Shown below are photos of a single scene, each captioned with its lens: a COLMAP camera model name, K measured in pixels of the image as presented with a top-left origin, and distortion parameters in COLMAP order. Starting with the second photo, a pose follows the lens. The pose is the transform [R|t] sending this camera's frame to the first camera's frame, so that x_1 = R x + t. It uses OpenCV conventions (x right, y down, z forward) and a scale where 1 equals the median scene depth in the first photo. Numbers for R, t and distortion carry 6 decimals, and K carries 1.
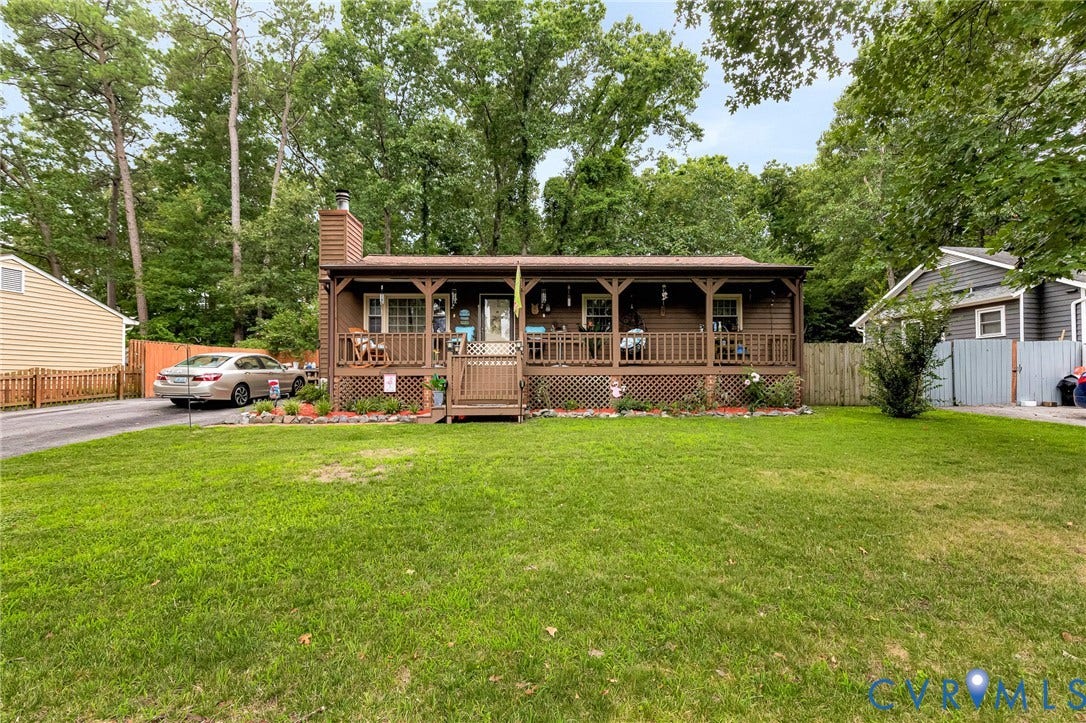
lens RADIAL K [[483.9, 0, 548.9], [0, 483.9, 368.9], [0, 0, 1]] dist [-0.001703, -0.002136]
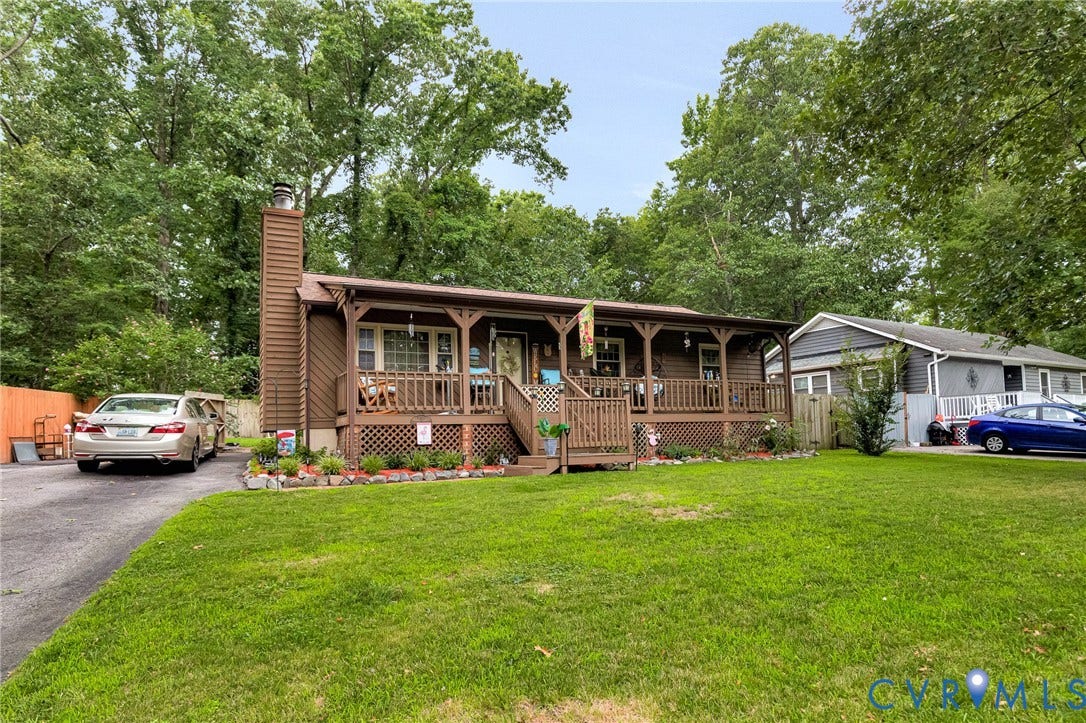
lens RADIAL K [[595.0, 0, 529.3], [0, 595.0, 394.1], [0, 0, 1]] dist [-0.004083, 0.002164]
pose [[0.912555, 0.014312, 0.408705, -0.528466], [0.010638, 0.998219, -0.058708, 0.021866], [-0.408817, 0.057922, 0.910777, 0.015620]]
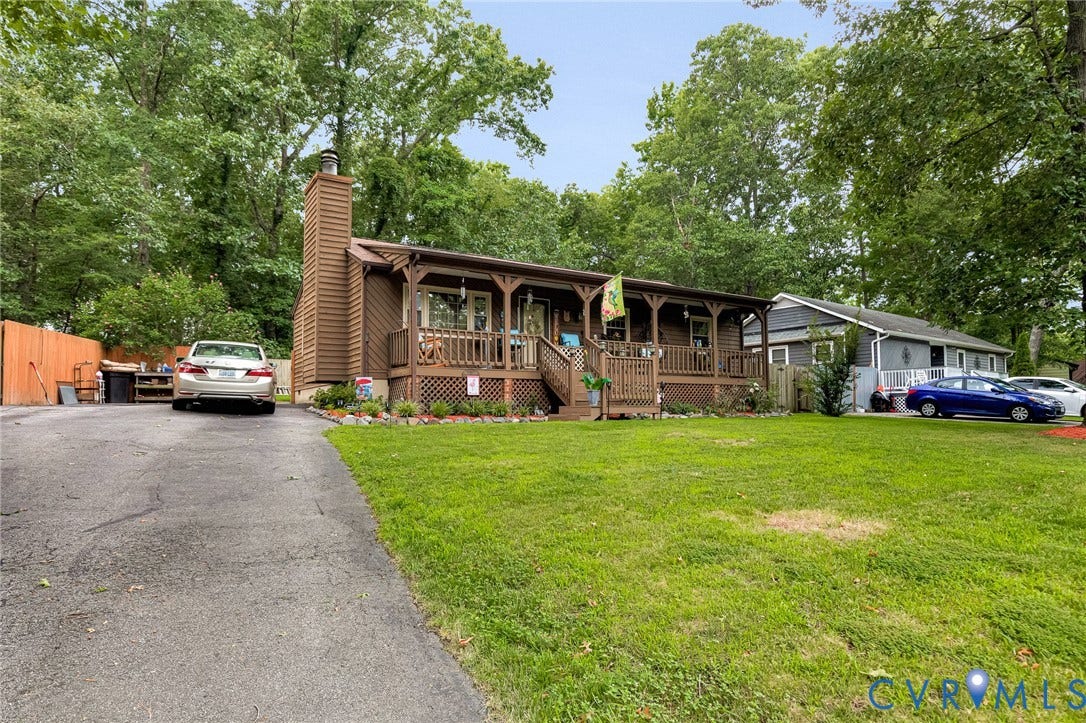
lens RADIAL K [[595.0, 0, 537.6], [0, 595.0, 372.7], [0, 0, 1]] dist [-0.004083, 0.002164]
pose [[0.859877, 0.032245, 0.509481, -0.730273], [-0.011164, 0.998952, -0.044381, 0.049459], [-0.510379, 0.032475, 0.859336, -0.023825]]
